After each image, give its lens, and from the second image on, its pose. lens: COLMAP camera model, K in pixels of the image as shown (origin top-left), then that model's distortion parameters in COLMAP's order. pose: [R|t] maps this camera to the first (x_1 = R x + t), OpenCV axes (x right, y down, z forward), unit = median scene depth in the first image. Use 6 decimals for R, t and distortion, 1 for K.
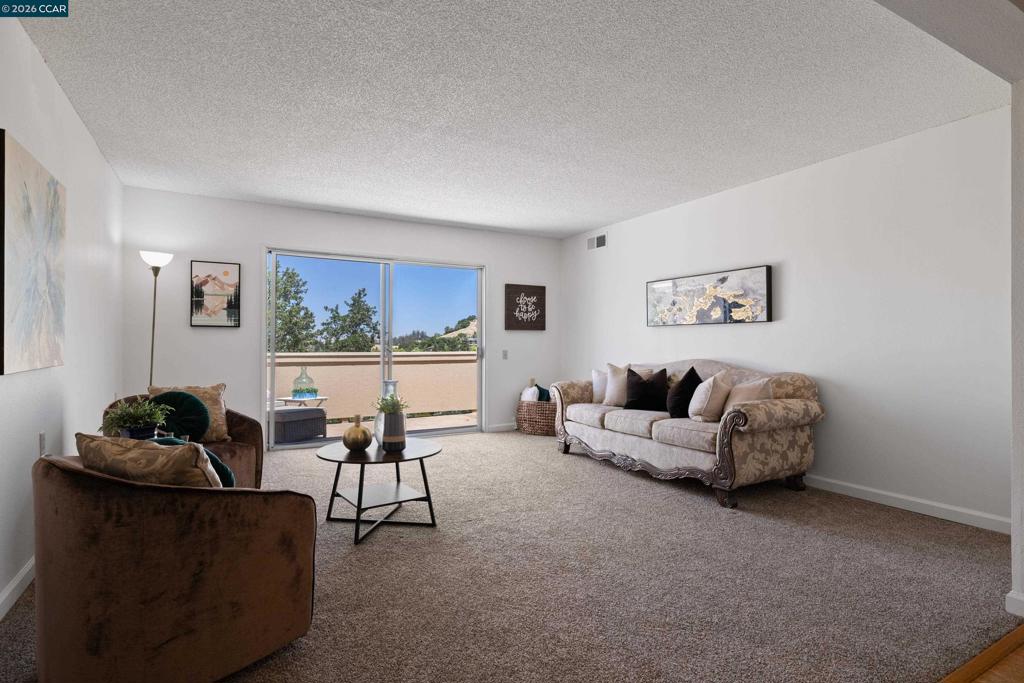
lens RADIAL K [[518.5, 0, 509.4], [0, 518.5, 341.9], [0, 0, 1]] dist [-0.002566, 0.000110]
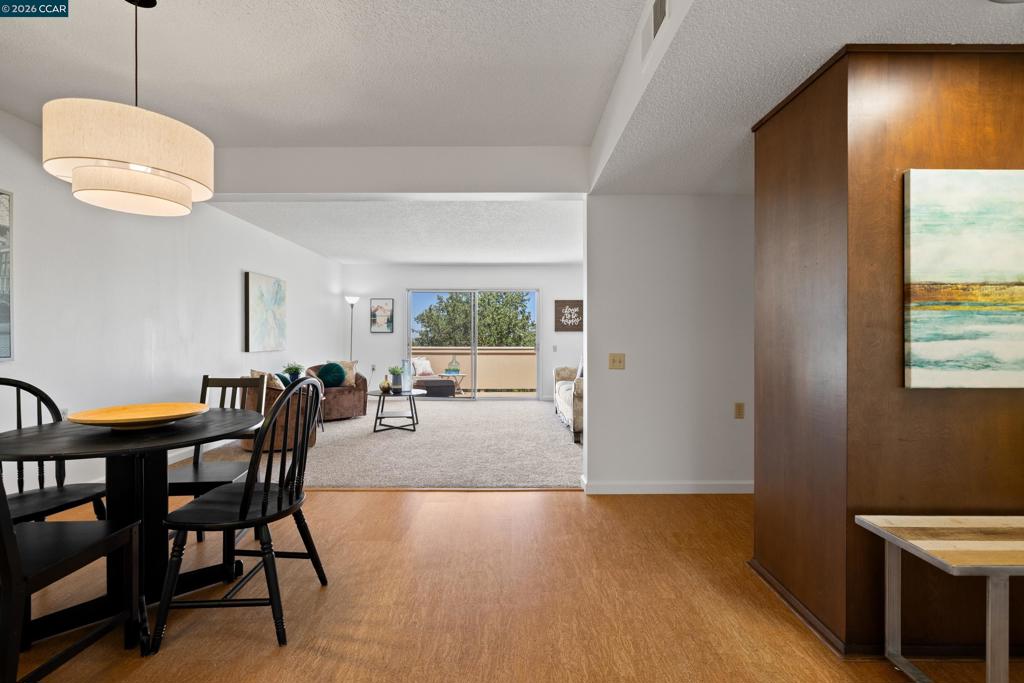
lens RADIAL K [[455.8, 0, 511.1], [0, 455.8, 338.0], [0, 0, 1]] dist [0.003919, 0.001015]
pose [[0.876866, -0.005390, -0.480705, 0.617630], [0.004332, 0.999985, -0.003310, -0.001745], [0.480716, 0.000820, 0.876876, -0.228647]]
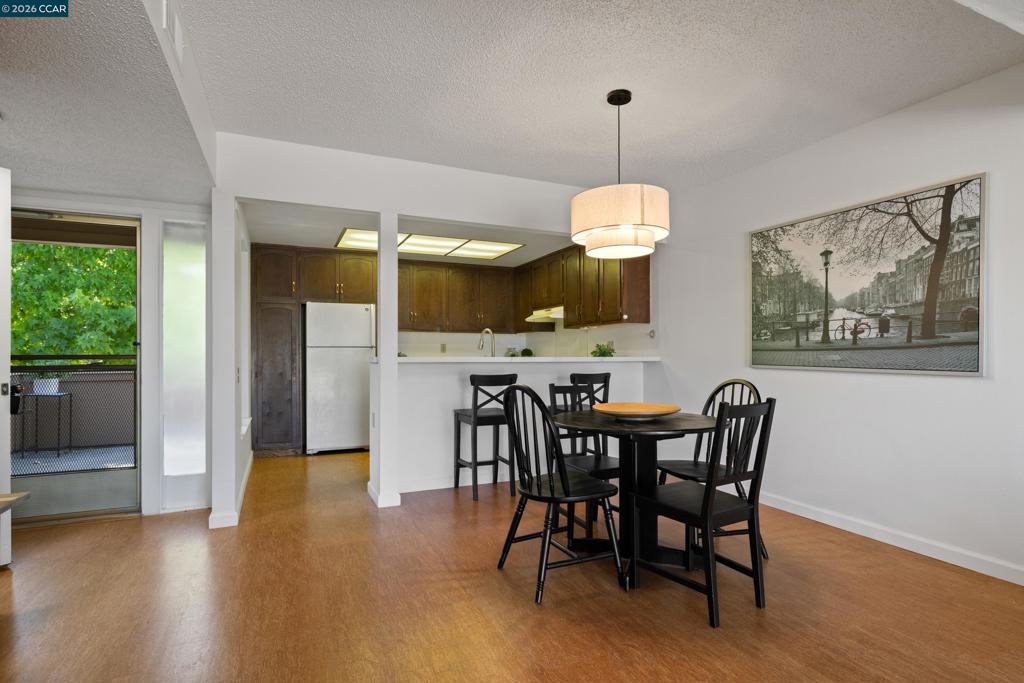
lens RADIAL K [[518.5, 0, 507.8], [0, 518.5, 352.7], [0, 0, 1]] dist [-0.002566, 0.000110]
pose [[-0.995647, -0.001342, 0.093198, 0.268270], [-0.001314, 0.999999, 0.000363, -0.001494], [-0.093199, 0.000239, -0.995648, 0.480487]]
